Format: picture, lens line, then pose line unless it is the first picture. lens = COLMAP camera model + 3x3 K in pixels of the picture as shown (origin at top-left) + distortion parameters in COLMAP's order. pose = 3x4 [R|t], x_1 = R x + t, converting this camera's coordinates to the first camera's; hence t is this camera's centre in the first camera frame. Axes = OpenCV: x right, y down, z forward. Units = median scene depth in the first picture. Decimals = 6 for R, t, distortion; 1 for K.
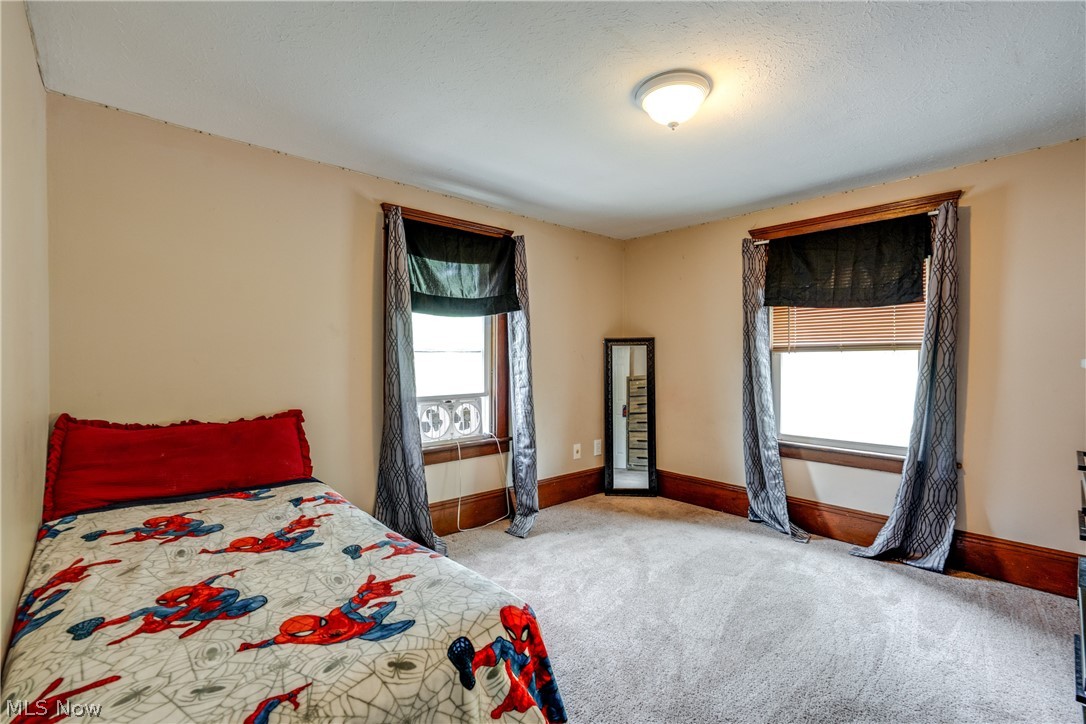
lens RADIAL K [[490.7, 0, 546.3], [0, 490.7, 364.2], [0, 0, 1]] dist [-0.003992, 0.002015]
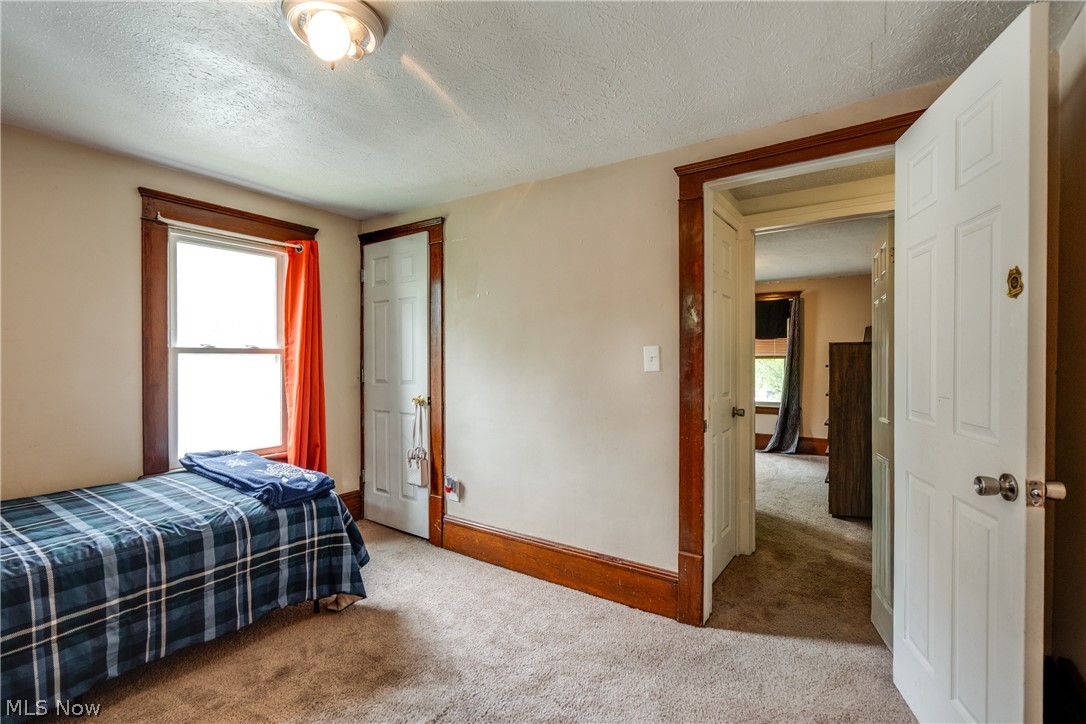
lens RADIAL K [[490.7, 0, 538.1], [0, 490.7, 361.4], [0, 0, 1]] dist [-0.003992, 0.002015]
pose [[0.975287, 0.004195, 0.220900, -0.883676], [-0.002024, 0.999947, -0.010053, 0.007041], [-0.220930, 0.009358, 0.975245, -0.992514]]
